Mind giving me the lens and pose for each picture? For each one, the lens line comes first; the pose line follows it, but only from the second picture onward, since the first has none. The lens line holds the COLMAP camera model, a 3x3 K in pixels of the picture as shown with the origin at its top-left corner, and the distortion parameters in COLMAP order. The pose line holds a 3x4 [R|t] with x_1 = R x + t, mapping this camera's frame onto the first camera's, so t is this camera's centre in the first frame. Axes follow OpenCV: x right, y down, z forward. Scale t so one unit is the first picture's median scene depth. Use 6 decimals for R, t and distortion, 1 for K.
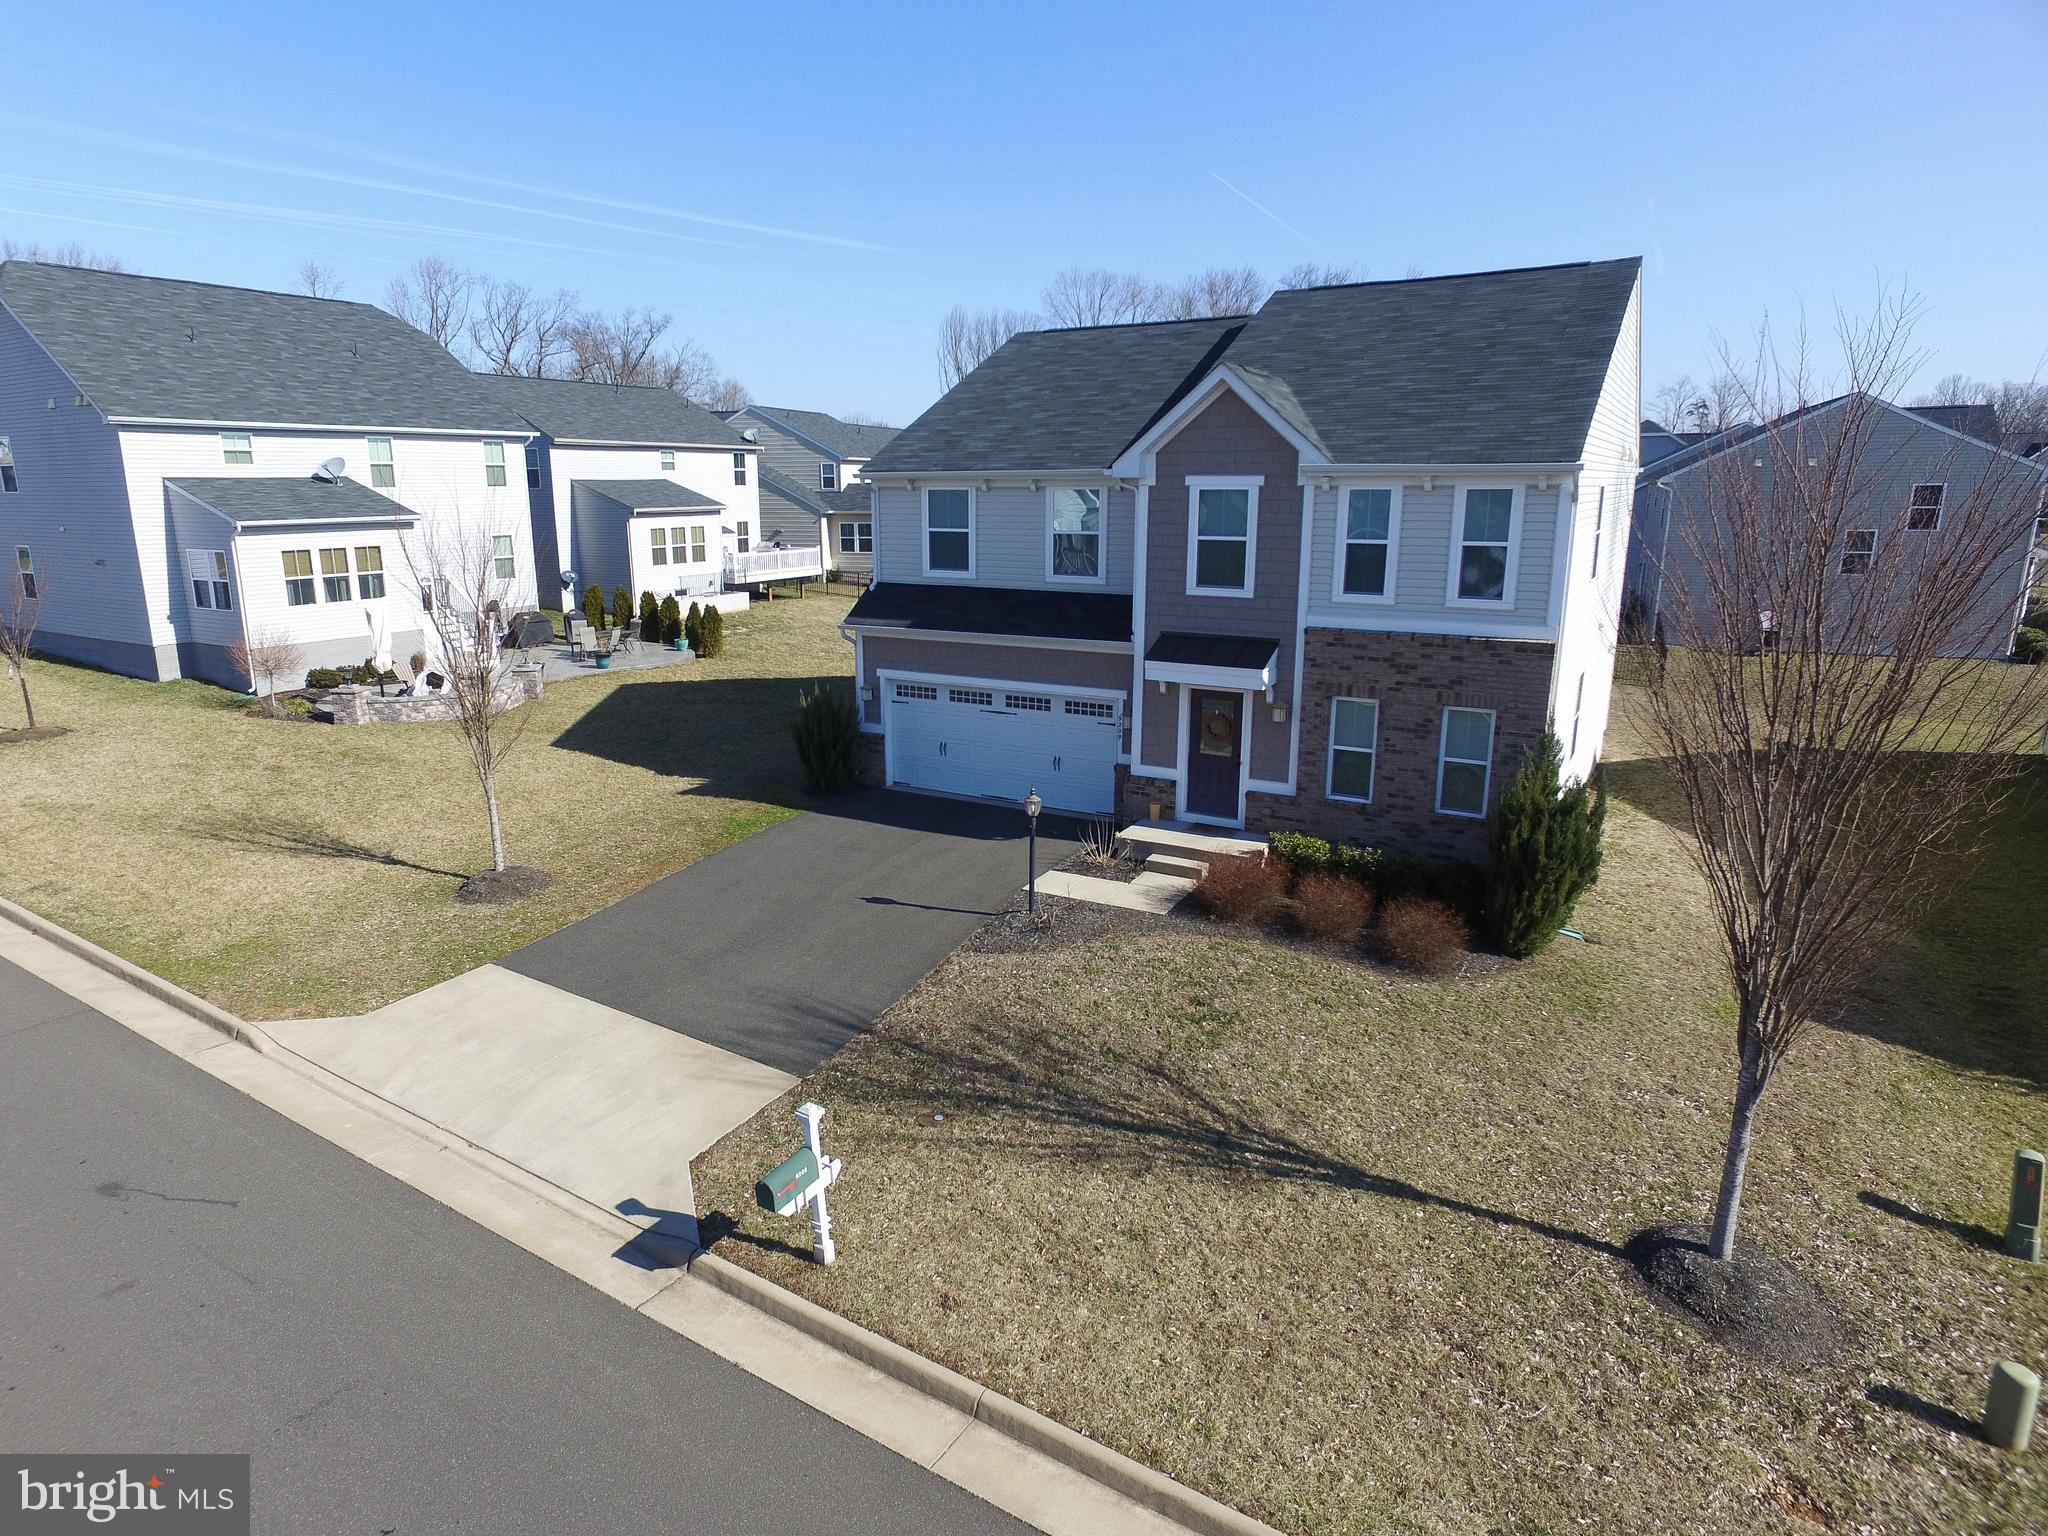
lens RADIAL K [[1189.3, 0, 974.0], [0, 1189.3, 763.4], [0, 0, 1]] dist [-0.013634, 0.023442]
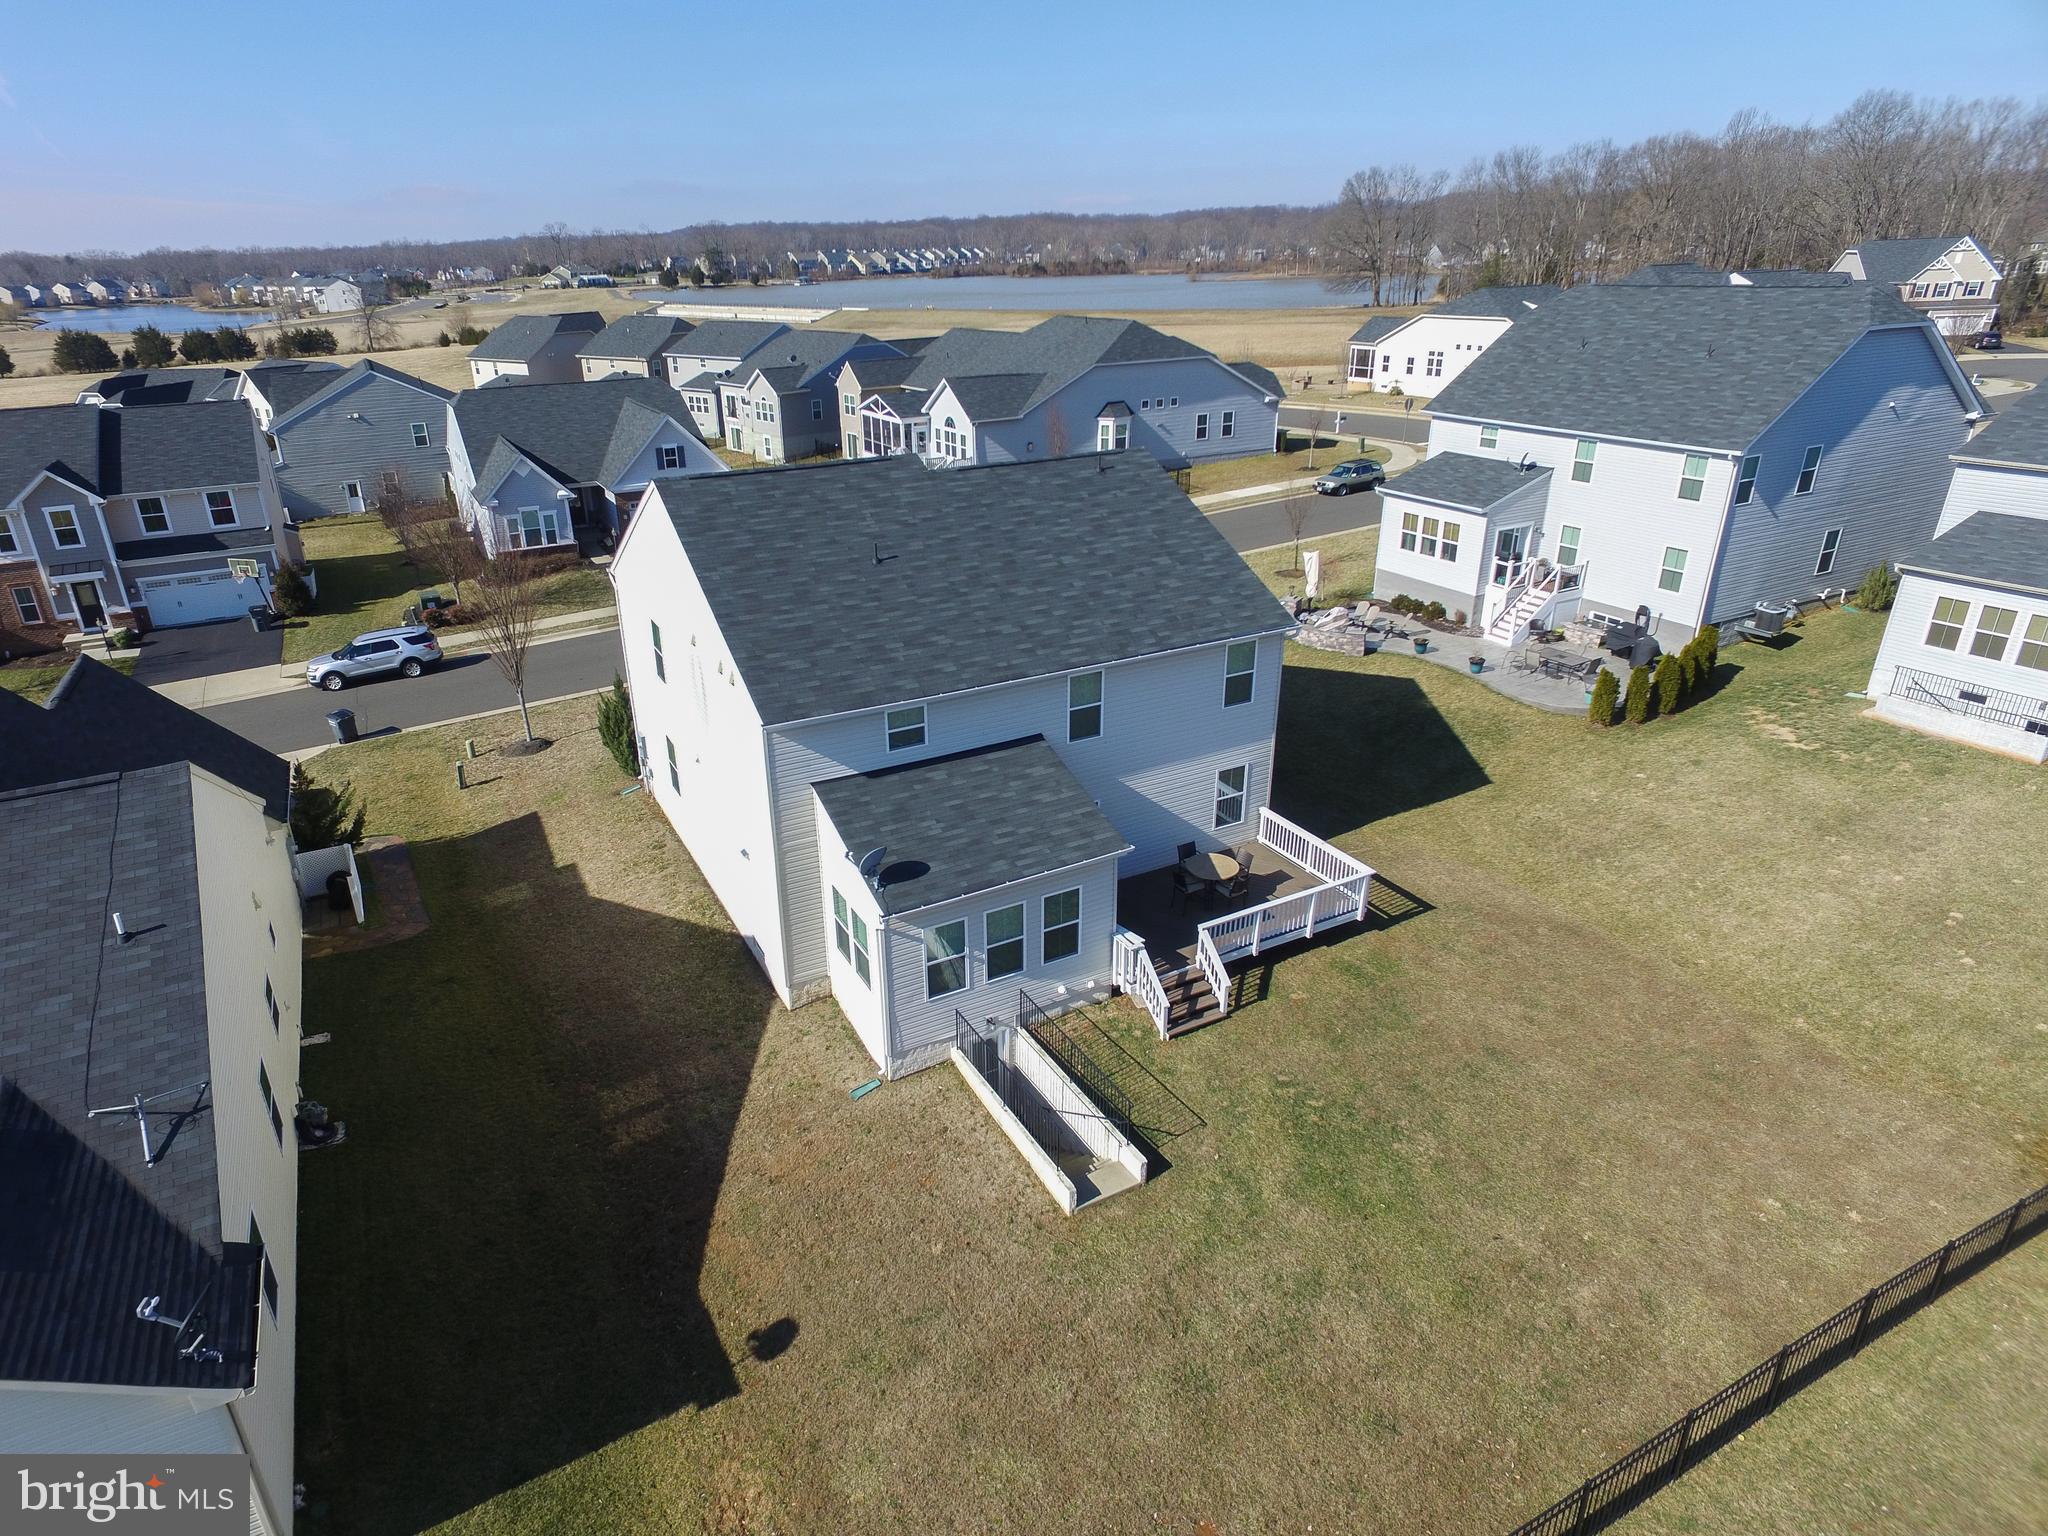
lens RADIAL K [[1175.9, 0, 971.6], [0, 1175.9, 773.1], [0, 0, 1]] dist [-0.008694, 0.000652]
pose [[-0.520895, 0.363834, -0.772200, 1.623770], [-0.169707, 0.842421, 0.511397, -0.957844], [0.836581, 0.397432, -0.377067, 2.088673]]
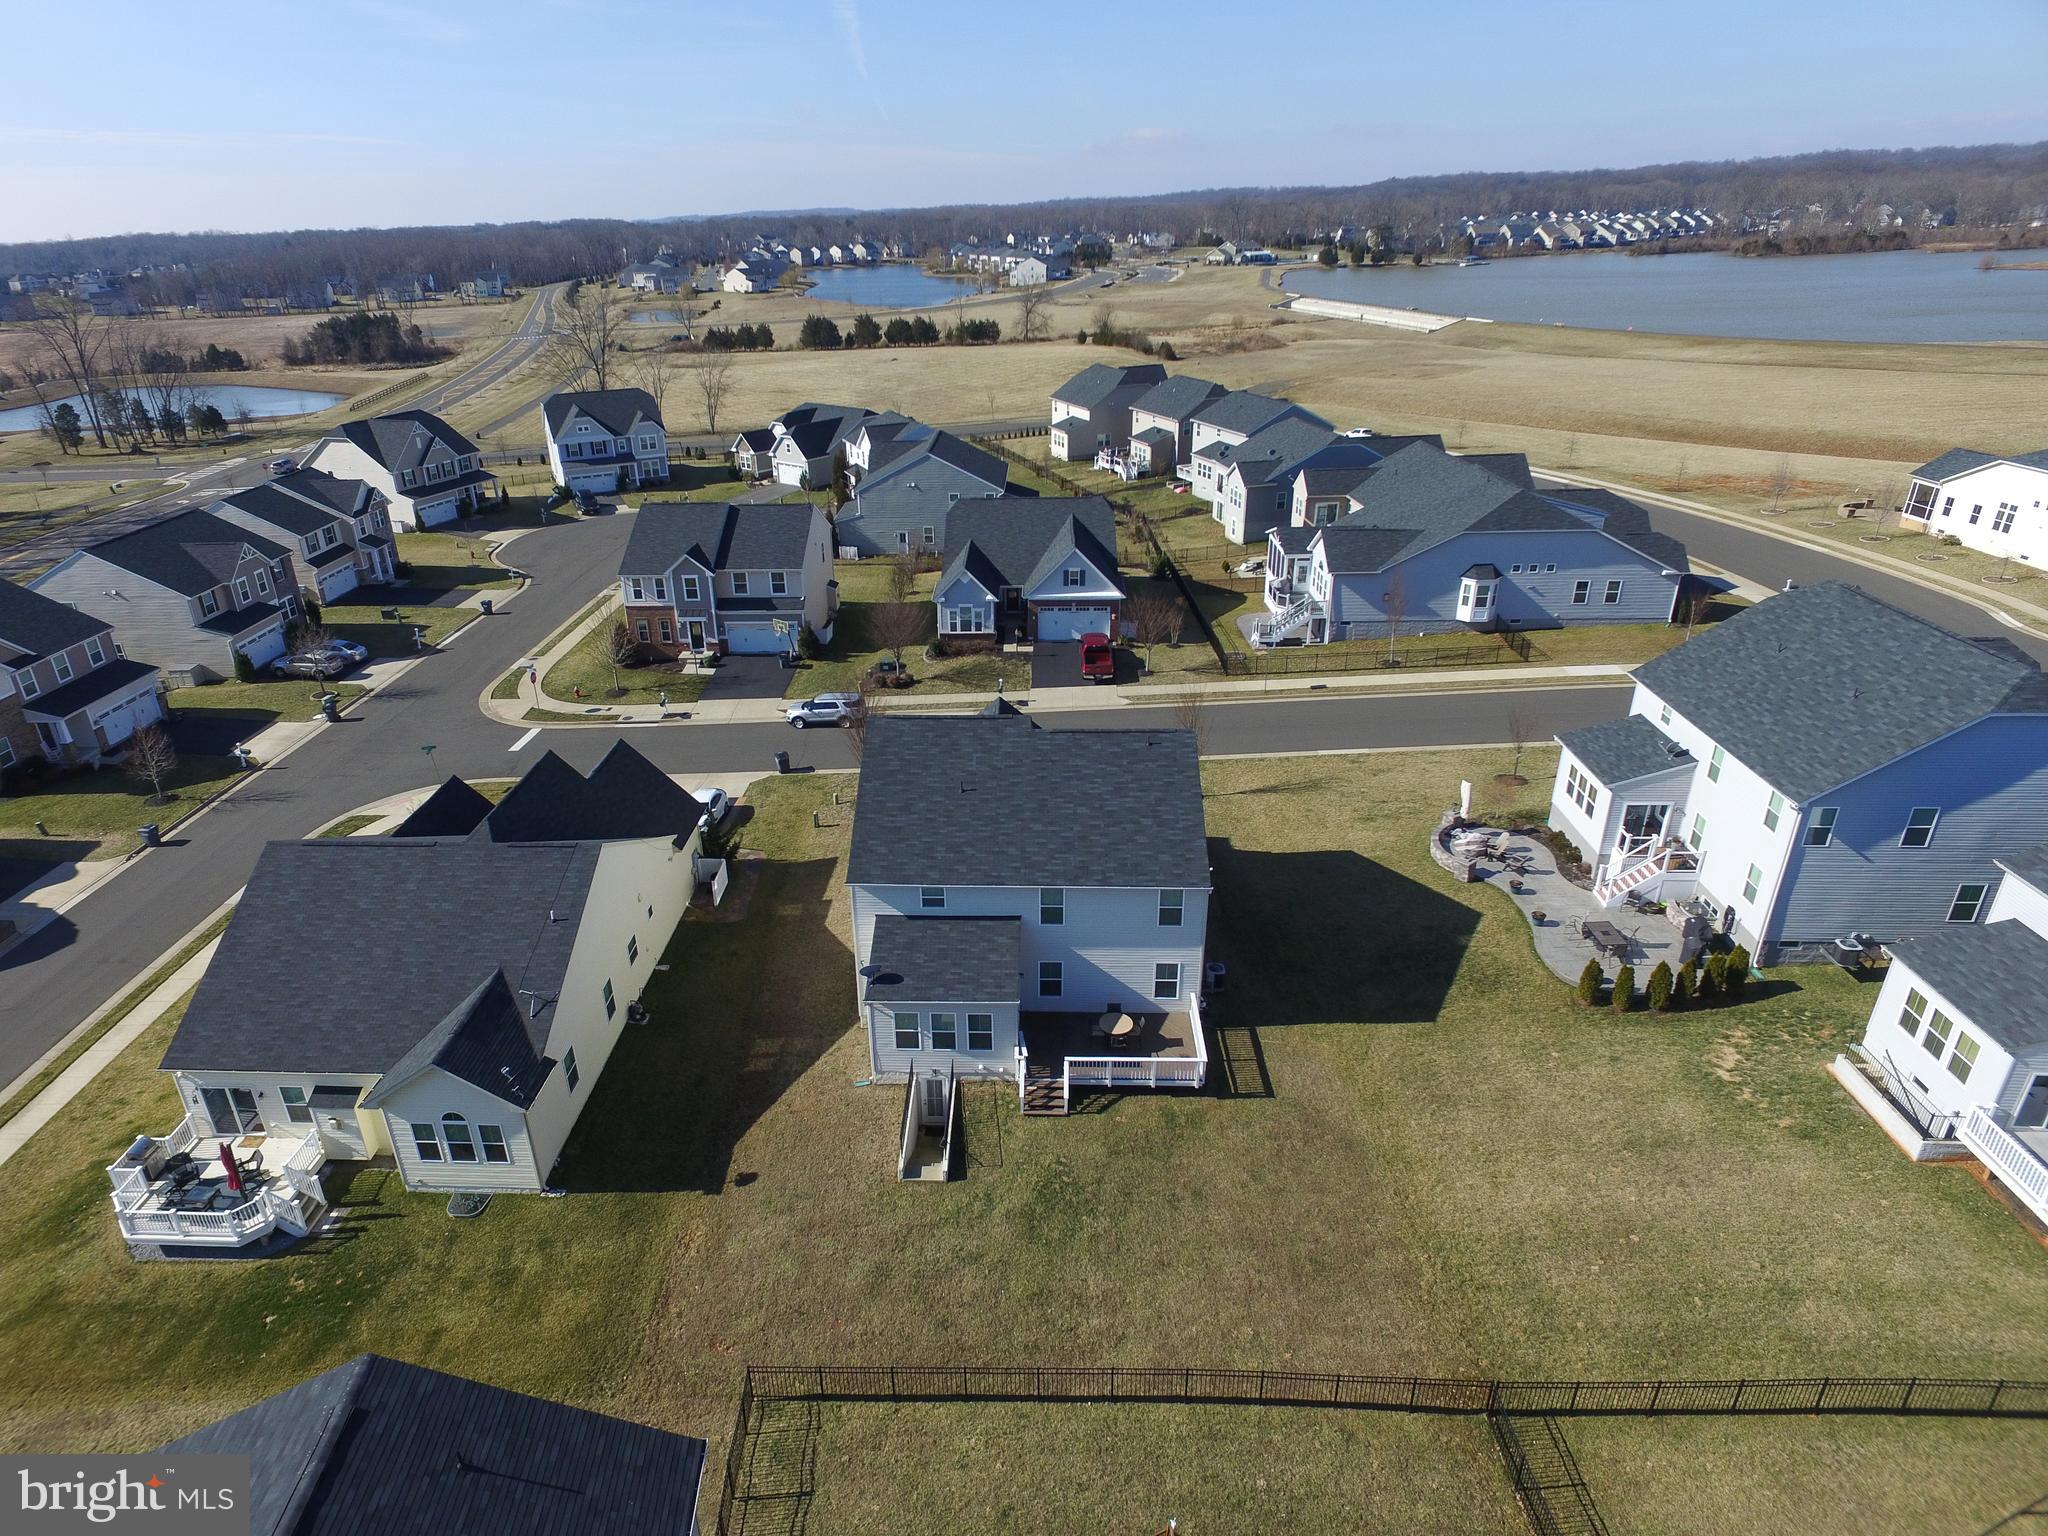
lens RADIAL K [[1179.6, 0, 977.3], [0, 1179.6, 771.1], [0, 0, 1]] dist [-0.002384, 0.003220]
pose [[-0.878356, 0.229738, -0.419179, 1.478894], [-0.078713, 0.795444, 0.600894, -1.892707], [0.471482, 0.560793, -0.680600, 2.972611]]
